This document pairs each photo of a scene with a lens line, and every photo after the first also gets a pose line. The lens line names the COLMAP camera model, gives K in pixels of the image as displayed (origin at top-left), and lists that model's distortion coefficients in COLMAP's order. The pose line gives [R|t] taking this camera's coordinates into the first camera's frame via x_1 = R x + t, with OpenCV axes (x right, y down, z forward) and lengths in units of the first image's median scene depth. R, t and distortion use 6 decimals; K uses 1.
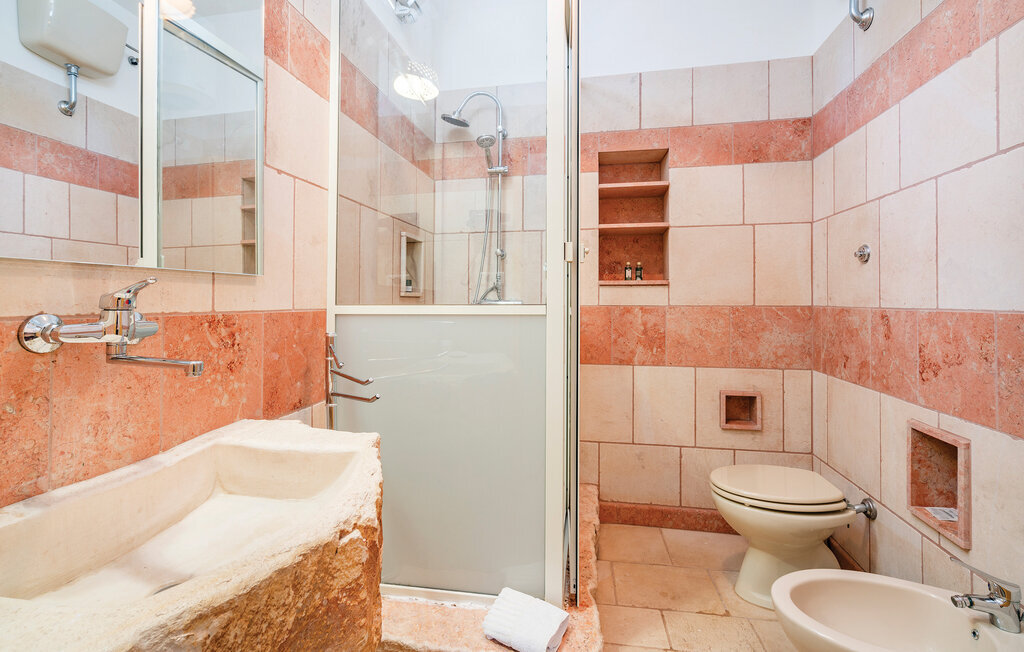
lens RADIAL K [[467.6, 0, 509.4], [0, 467.6, 304.2], [0, 0, 1]] dist [-0.017109, -0.000223]
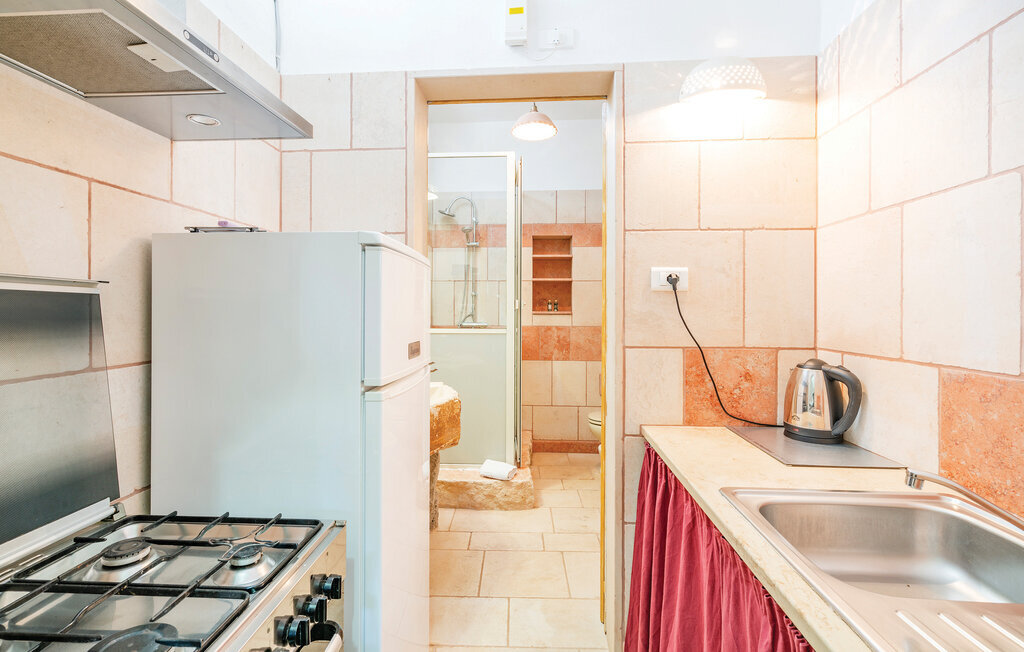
lens RADIAL K [[467.6, 0, 509.4], [0, 467.6, 304.2], [0, 0, 1]] dist [-0.017109, -0.000223]
pose [[0.992303, 0.004375, 0.123759, -0.105065], [-0.001797, 0.999779, -0.020928, -0.040788], [-0.123824, 0.020545, 0.992092, -0.691928]]
